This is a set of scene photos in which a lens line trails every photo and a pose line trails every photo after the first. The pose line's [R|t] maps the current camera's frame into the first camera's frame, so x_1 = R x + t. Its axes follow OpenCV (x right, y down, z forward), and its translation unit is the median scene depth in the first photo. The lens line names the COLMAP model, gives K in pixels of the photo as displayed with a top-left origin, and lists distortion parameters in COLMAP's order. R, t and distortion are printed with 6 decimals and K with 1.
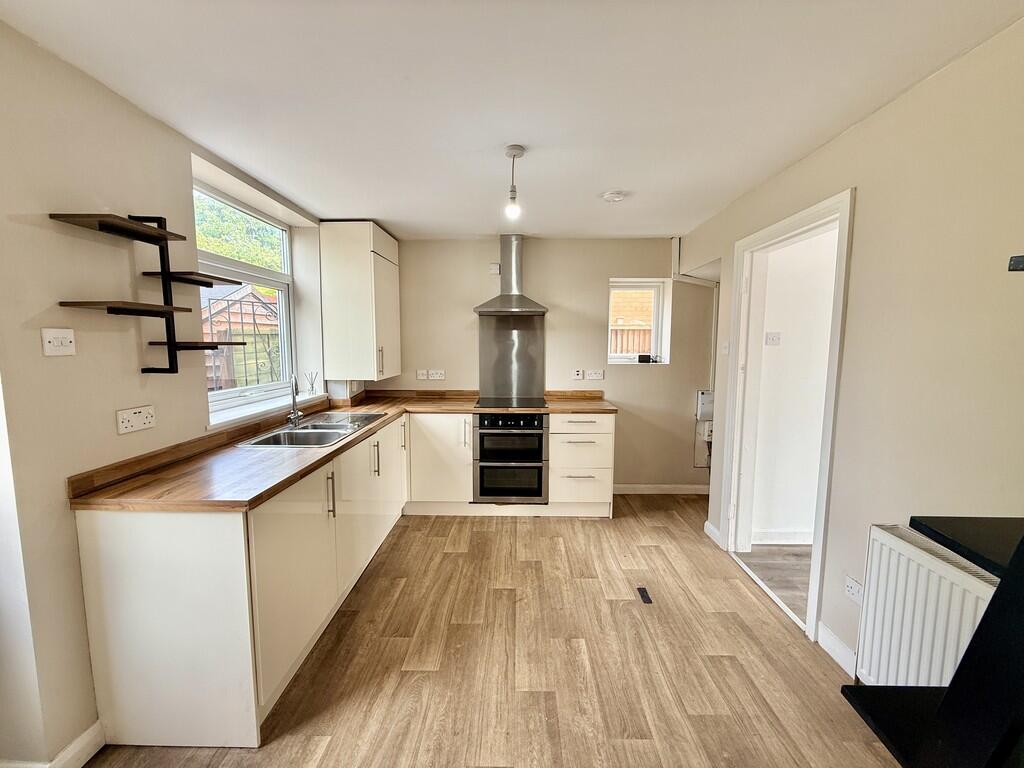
lens RADIAL K [[405.6, 0, 512.0], [0, 405.6, 384.0], [0, 0, 1]] dist [0.001318, -0.000118]
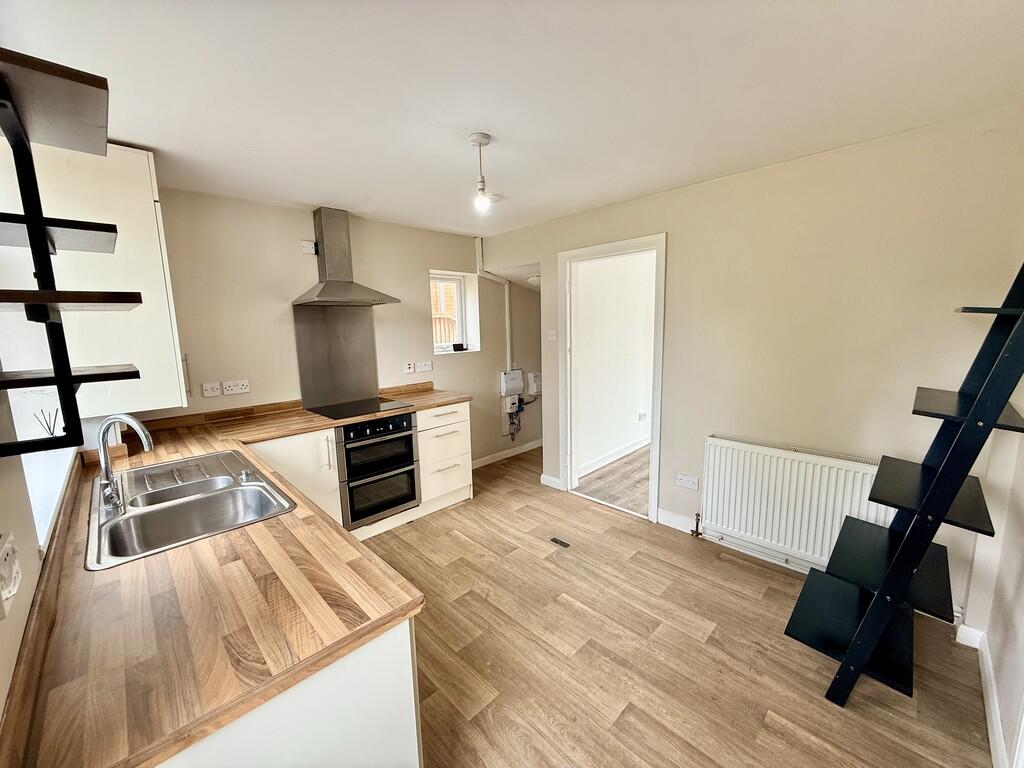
lens RADIAL K [[405.6, 0, 512.0], [0, 405.6, 384.0], [0, 0, 1]] dist [0.001318, -0.000118]
pose [[0.700580, -0.123359, 0.702830, -0.499481], [0.097499, 0.992255, 0.076971, -0.050933], [-0.706881, 0.014601, 0.707181, 0.206902]]
